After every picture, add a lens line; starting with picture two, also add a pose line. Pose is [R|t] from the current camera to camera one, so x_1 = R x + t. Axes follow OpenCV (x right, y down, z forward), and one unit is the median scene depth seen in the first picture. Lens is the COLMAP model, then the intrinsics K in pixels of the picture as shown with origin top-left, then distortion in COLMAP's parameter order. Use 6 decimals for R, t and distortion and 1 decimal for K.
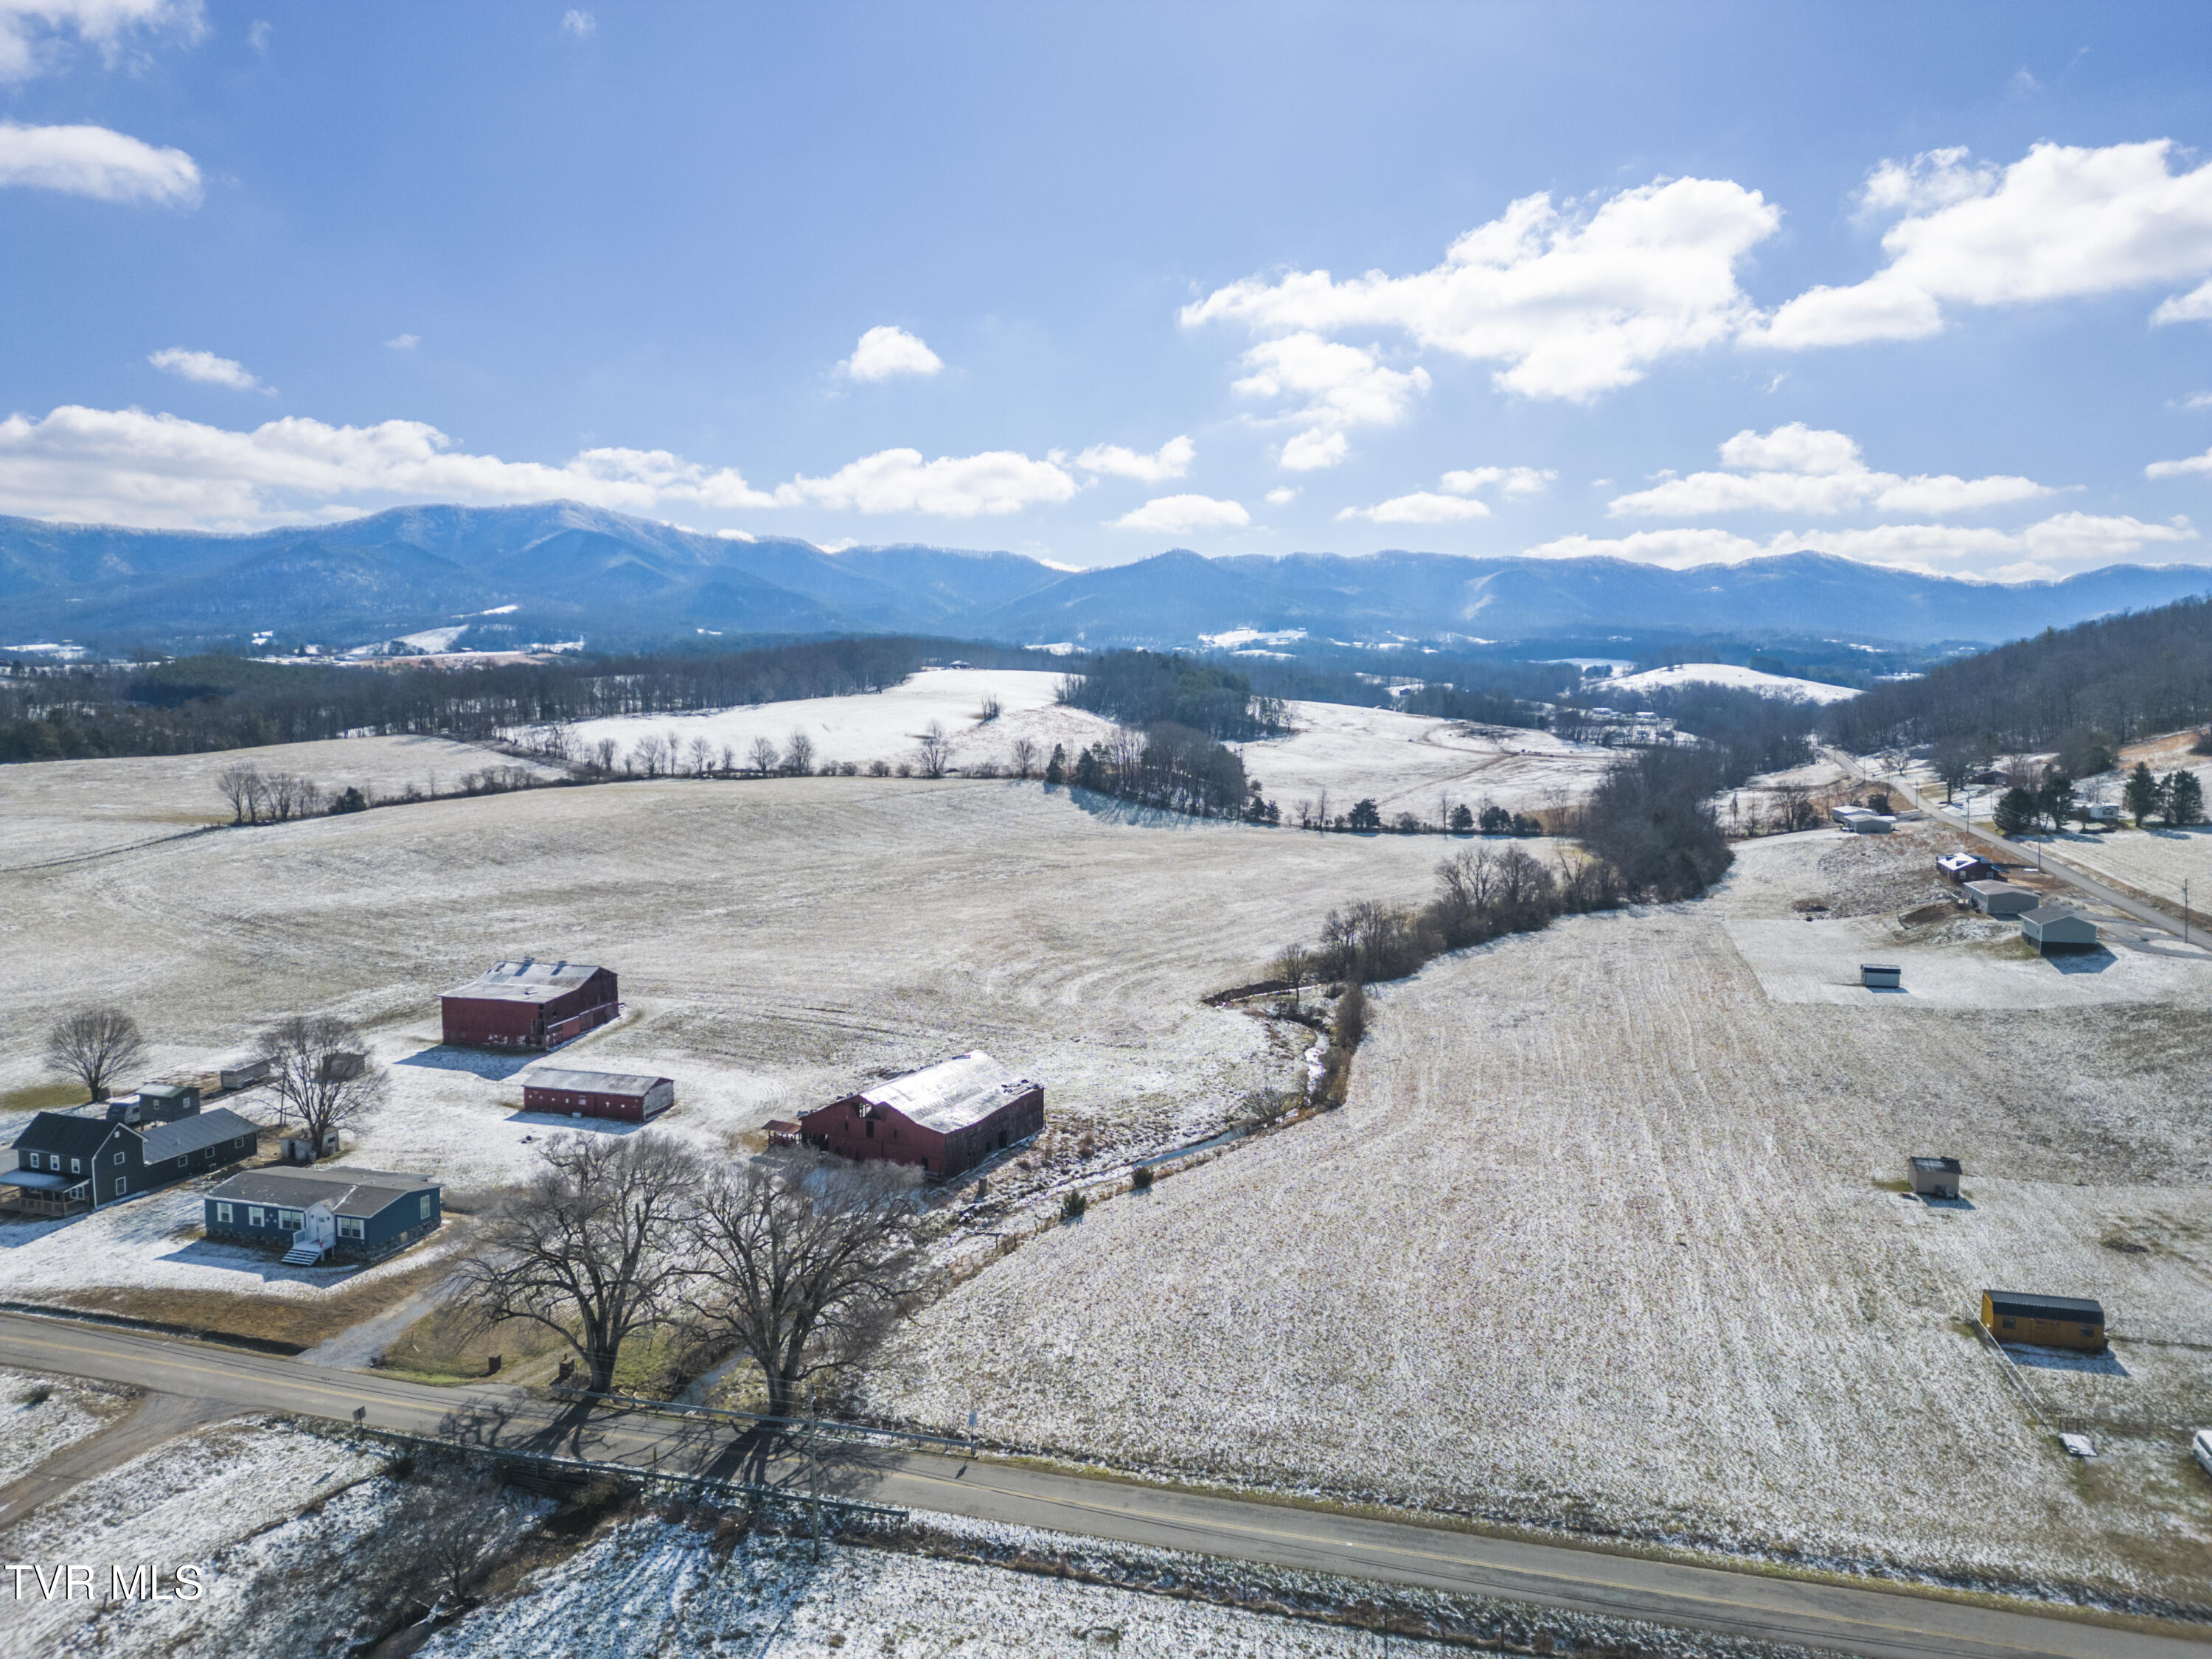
lens RADIAL K [[1519.9, 0, 1103.2], [0, 1519.9, 832.6], [0, 0, 1]] dist [0.094414, -0.097197]
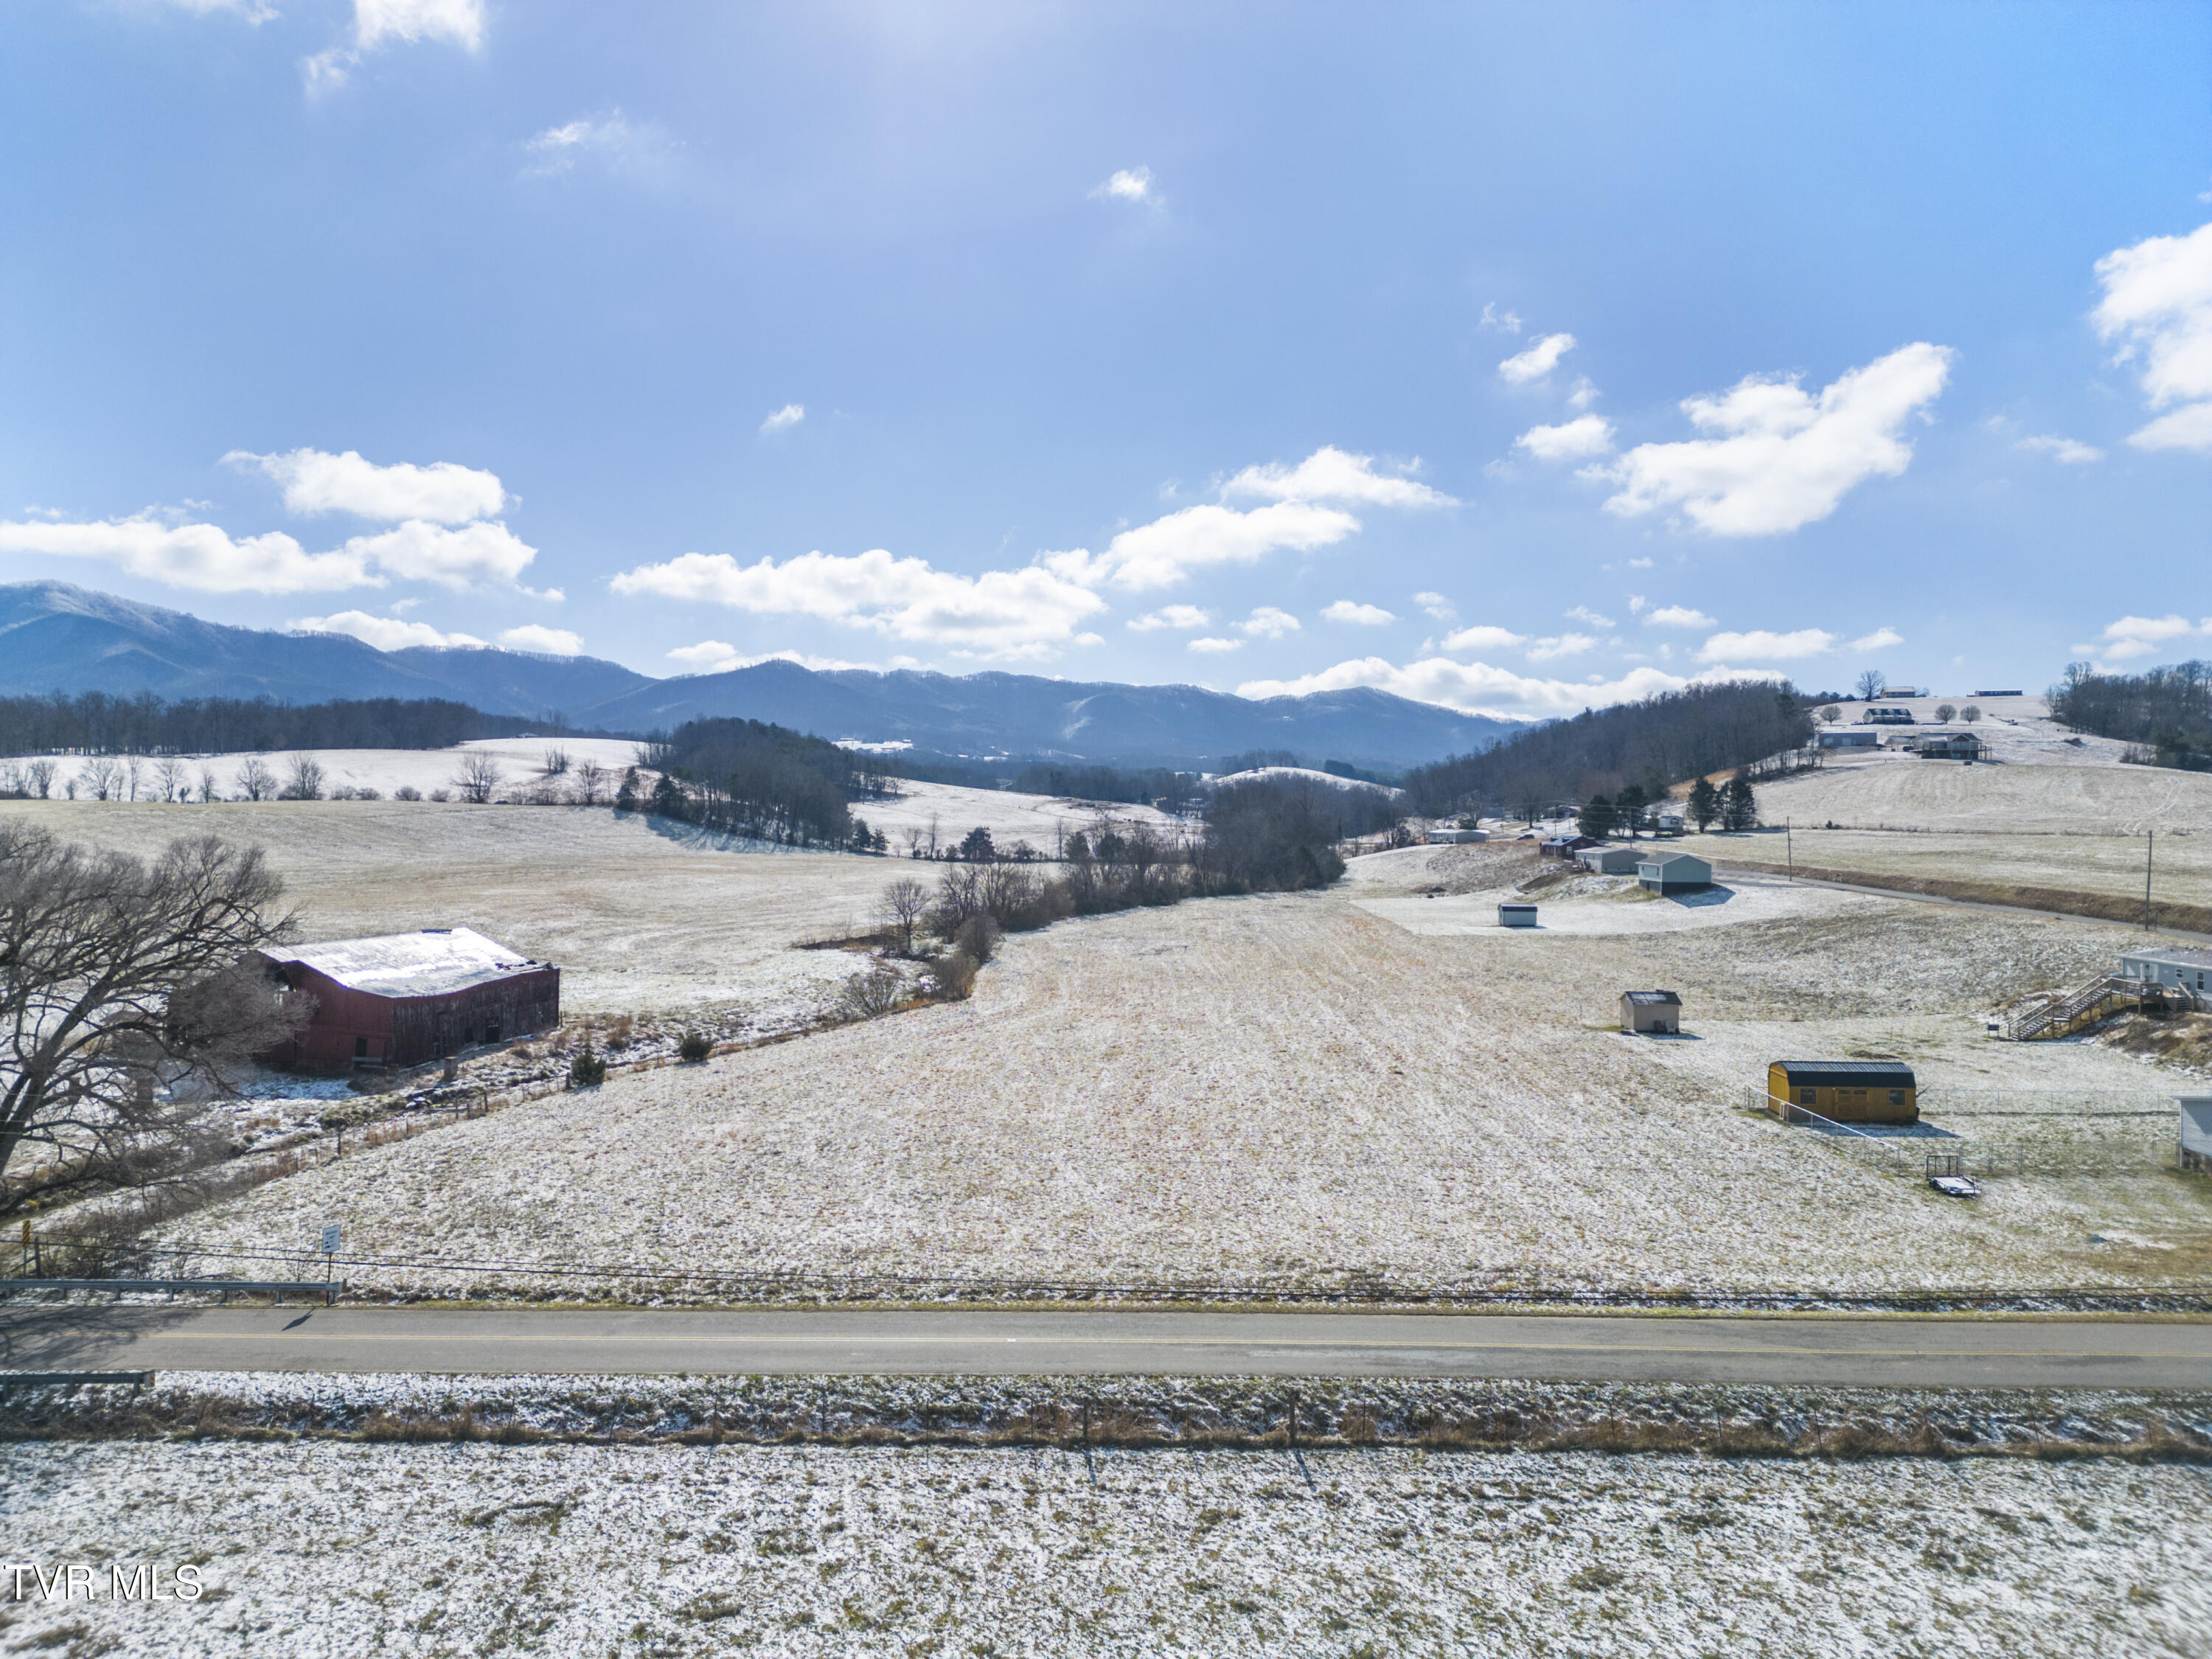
lens RADIAL K [[1529.3, 0, 1102.7], [0, 1529.3, 825.8], [0, 0, 1]] dist [0.084440, -0.079399]
pose [[0.967237, 0.006290, 0.253798, 0.023976], [0.015945, 0.996214, -0.085458, 0.169066], [-0.253375, 0.086705, 0.963475, 0.223524]]
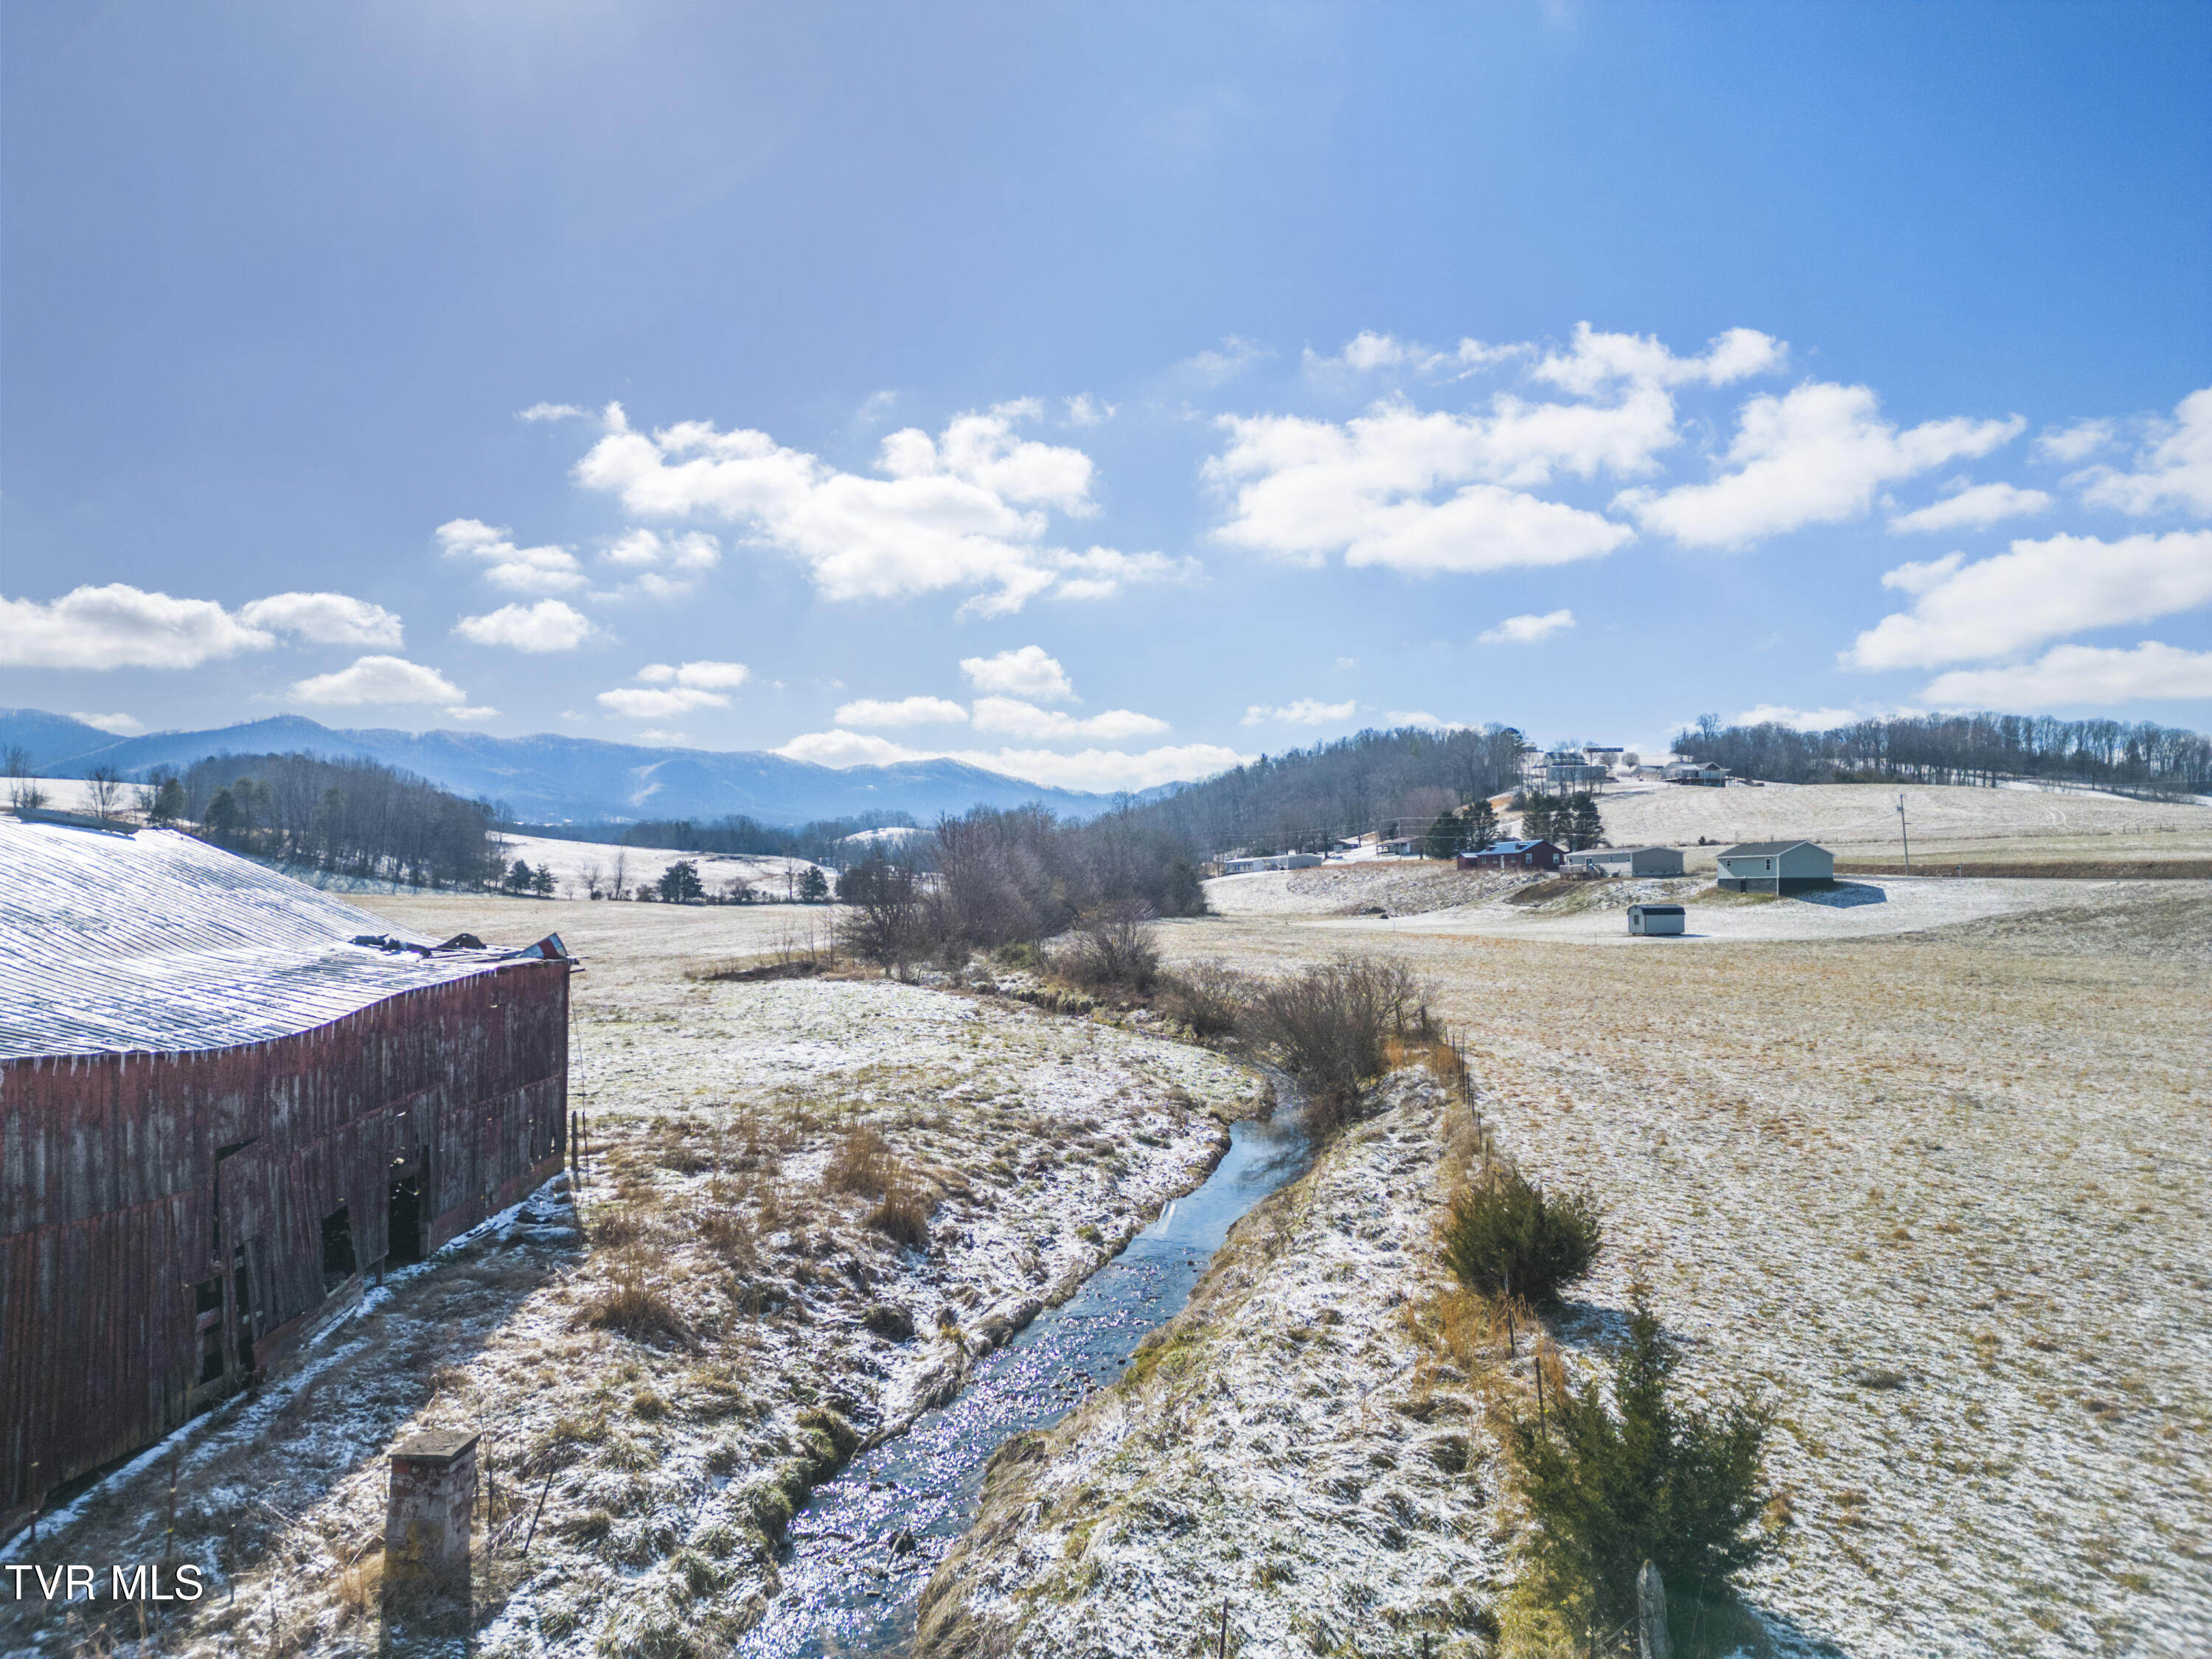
lens RADIAL K [[1529.3, 0, 1102.7], [0, 1529.3, 825.8], [0, 0, 1]] dist [0.084440, -0.079399]
pose [[0.858520, 0.018088, 0.512462, -0.085930], [0.053232, 0.990834, -0.124152, 0.181210], [-0.510010, 0.133867, 0.849688, 0.798645]]
